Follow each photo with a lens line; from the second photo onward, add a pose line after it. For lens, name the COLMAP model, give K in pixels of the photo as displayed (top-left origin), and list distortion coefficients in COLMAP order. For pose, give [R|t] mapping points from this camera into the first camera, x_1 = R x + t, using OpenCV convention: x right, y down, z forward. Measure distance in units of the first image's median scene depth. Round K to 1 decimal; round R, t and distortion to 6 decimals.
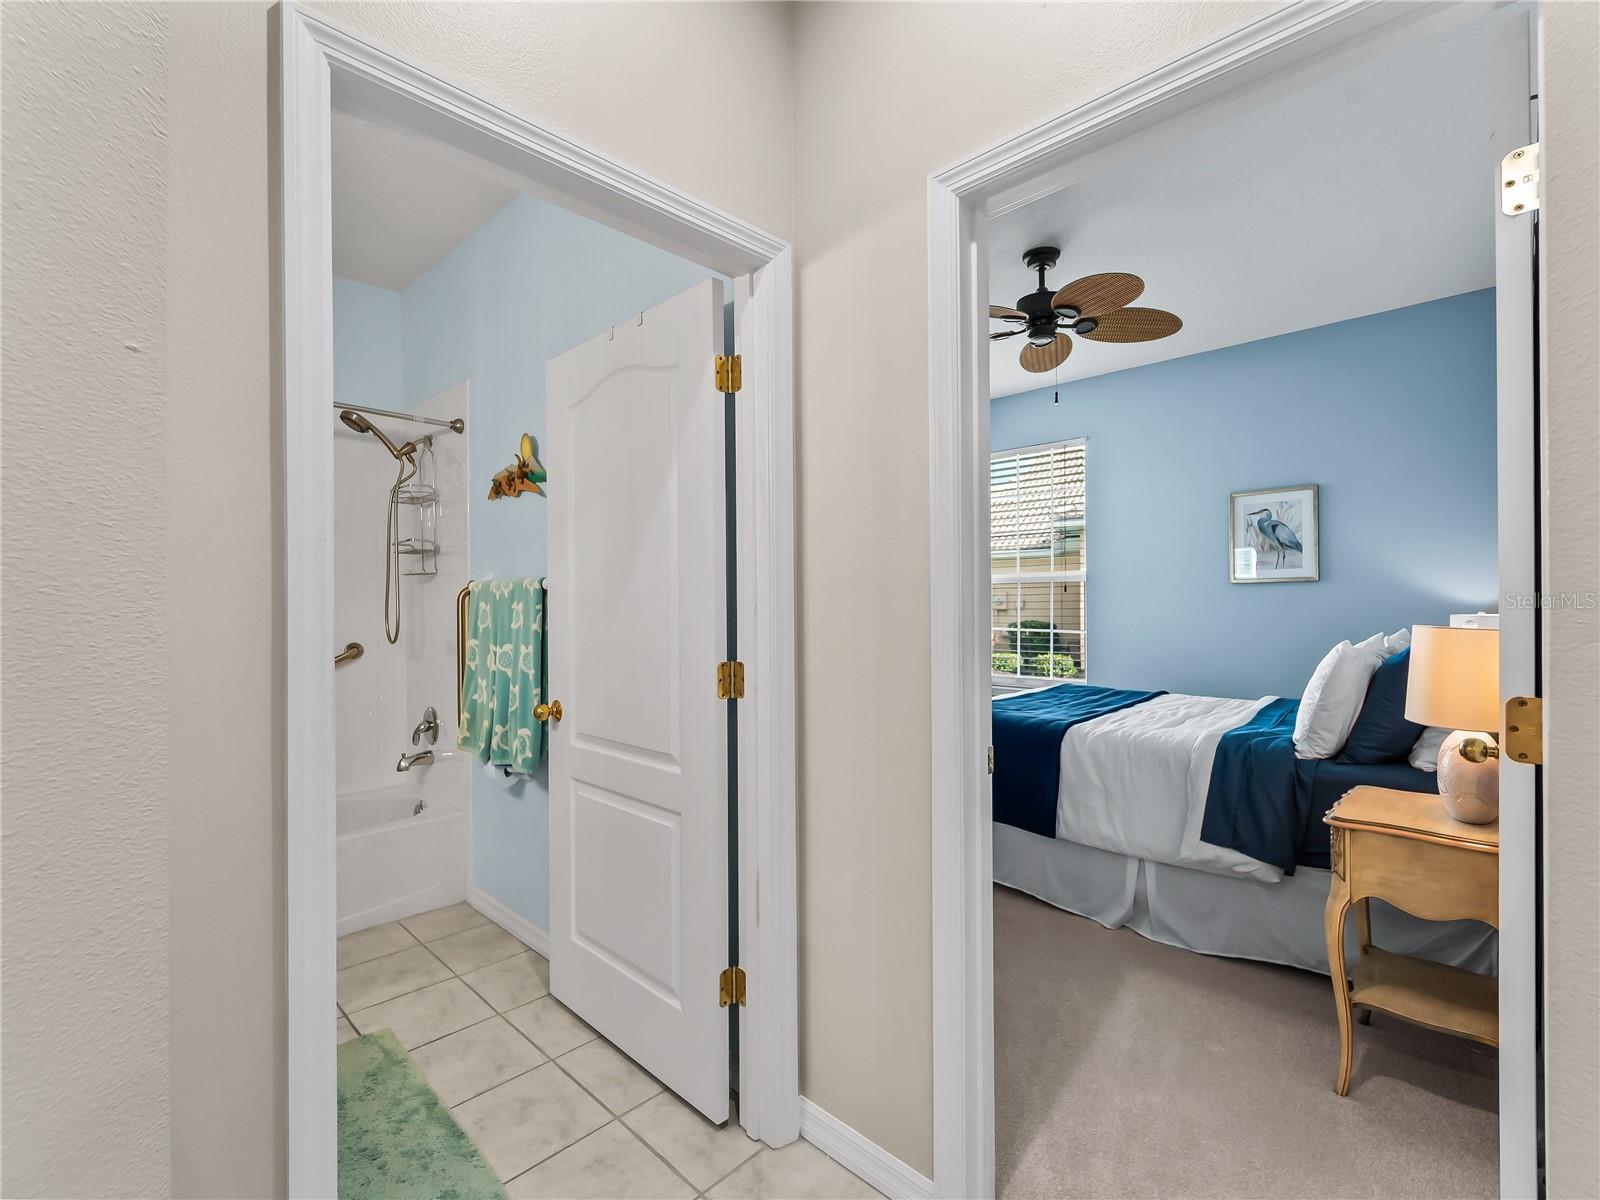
lens RADIAL K [[680.6, 0, 800.7], [0, 680.6, 605.5], [0, 0, 1]] dist [-0.000640, 0.000009]
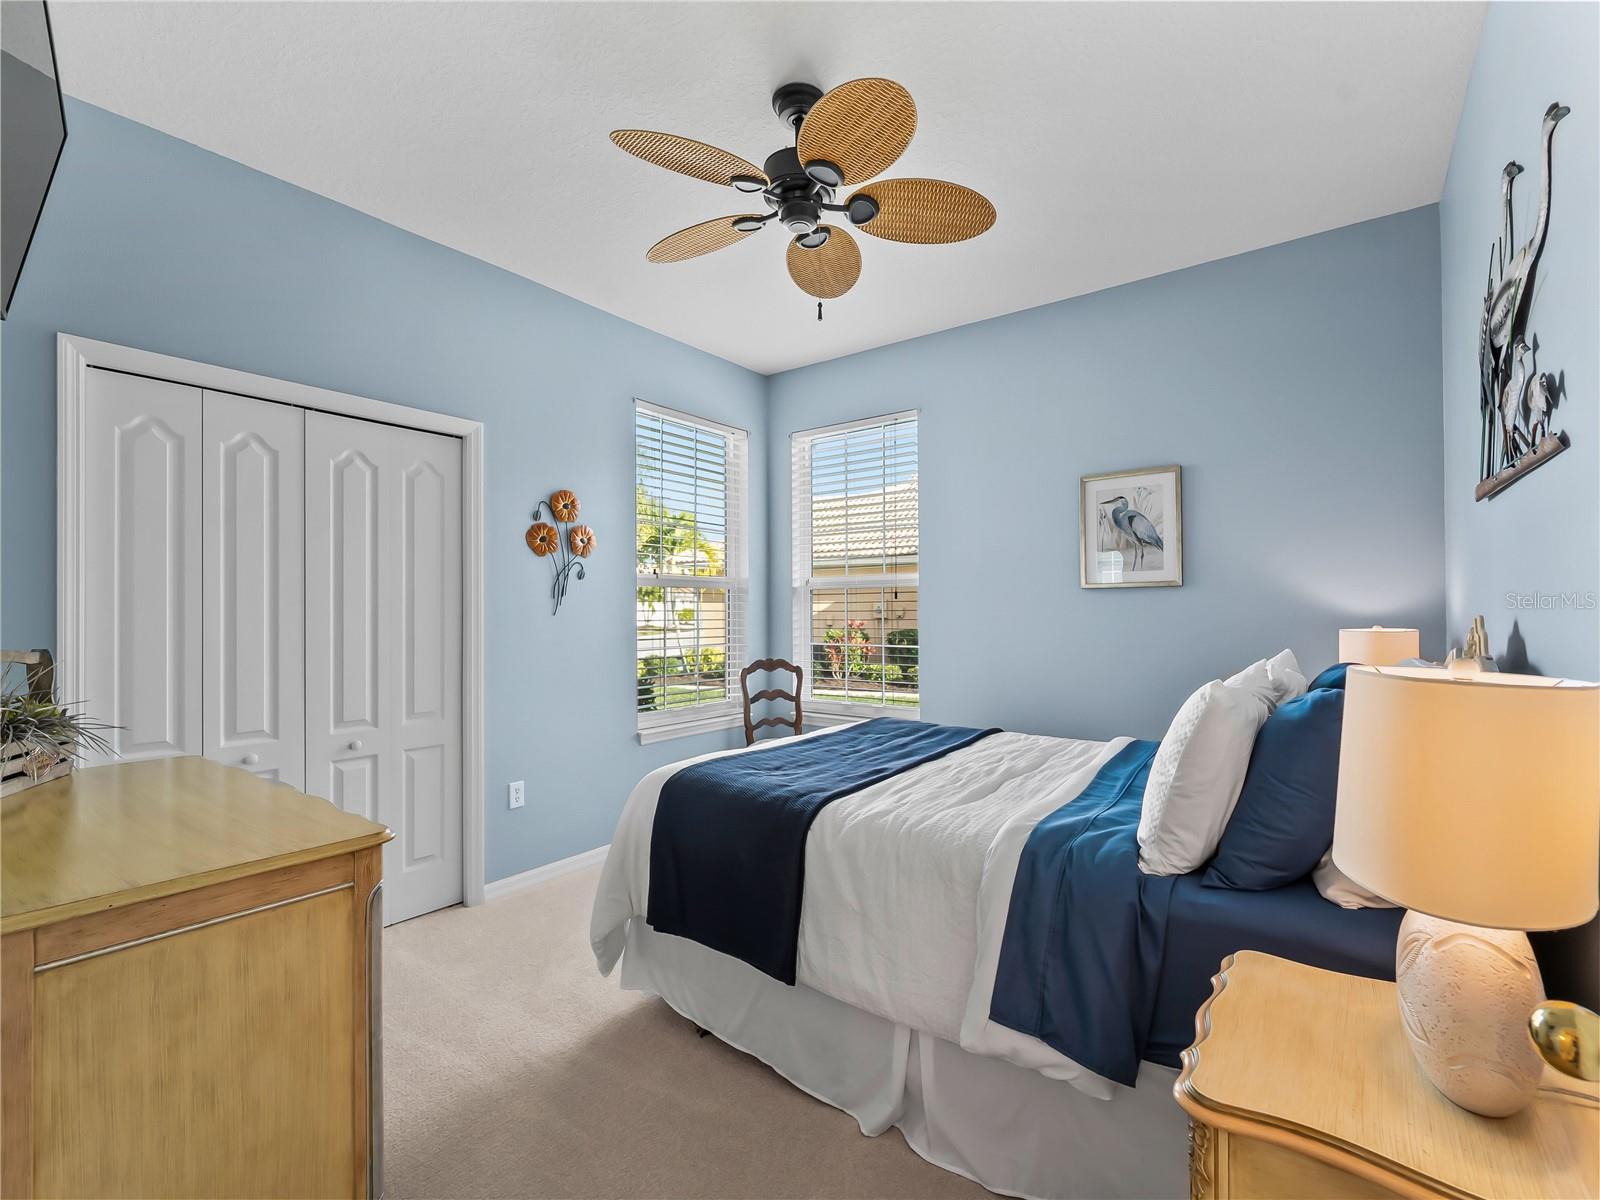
lens RADIAL K [[656.6, 0, 800.5], [0, 656.6, 608.8], [0, 0, 1]] dist [-0.000751, -0.000269]
pose [[0.993312, 0.001330, 0.115455, 0.323325], [-0.000571, 0.999978, -0.006612, -0.005458], [-0.115461, 0.006502, 0.993291, 0.407337]]
